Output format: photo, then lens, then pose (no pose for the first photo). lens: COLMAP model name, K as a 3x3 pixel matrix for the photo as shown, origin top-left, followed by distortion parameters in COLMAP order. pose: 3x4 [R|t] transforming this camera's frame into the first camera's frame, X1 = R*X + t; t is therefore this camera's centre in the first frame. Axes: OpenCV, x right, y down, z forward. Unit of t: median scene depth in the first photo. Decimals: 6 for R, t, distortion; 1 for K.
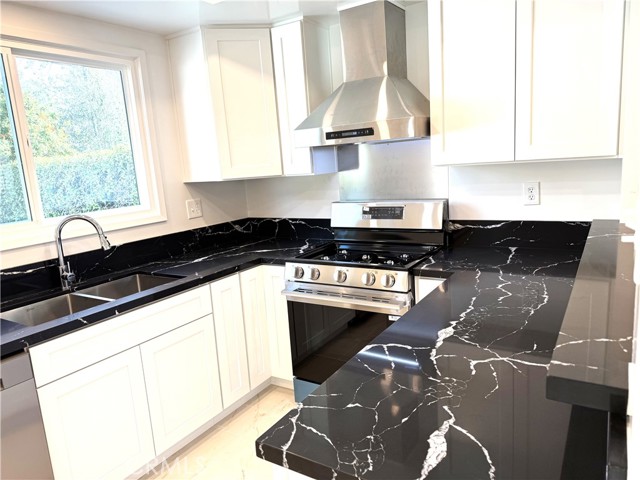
lens RADIAL K [[456.3, 0, 319.6], [0, 456.3, 239.8], [0, 0, 1]] dist [0.079280, -0.062236]
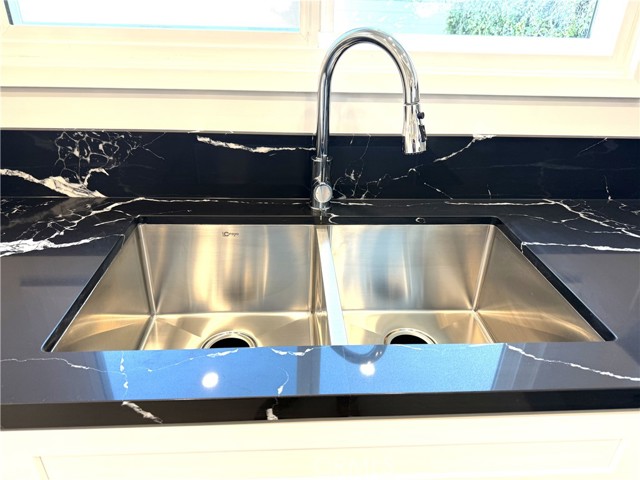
lens RADIAL K [[456.3, 0, 322.0], [0, 456.3, 239.4], [0, 0, 1]] dist [0.079280, -0.062236]
pose [[0.595776, 0.438102, -0.673140, -0.169492], [-0.210824, 0.894041, 0.395278, -0.030143], [0.774987, -0.093583, 0.625010, 0.521164]]
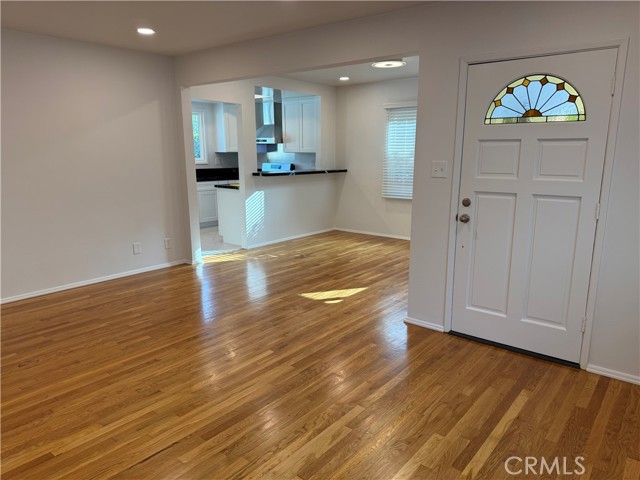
lens RADIAL K [[456.3, 0, 318.0], [0, 456.3, 239.4], [0, 0, 1]] dist [0.079280, -0.062236]
pose [[0.989849, 0.091673, -0.108604, 0.809388], [-0.087614, 0.995286, 0.041589, 0.279474], [0.111904, -0.031651, 0.993215, -2.075026]]
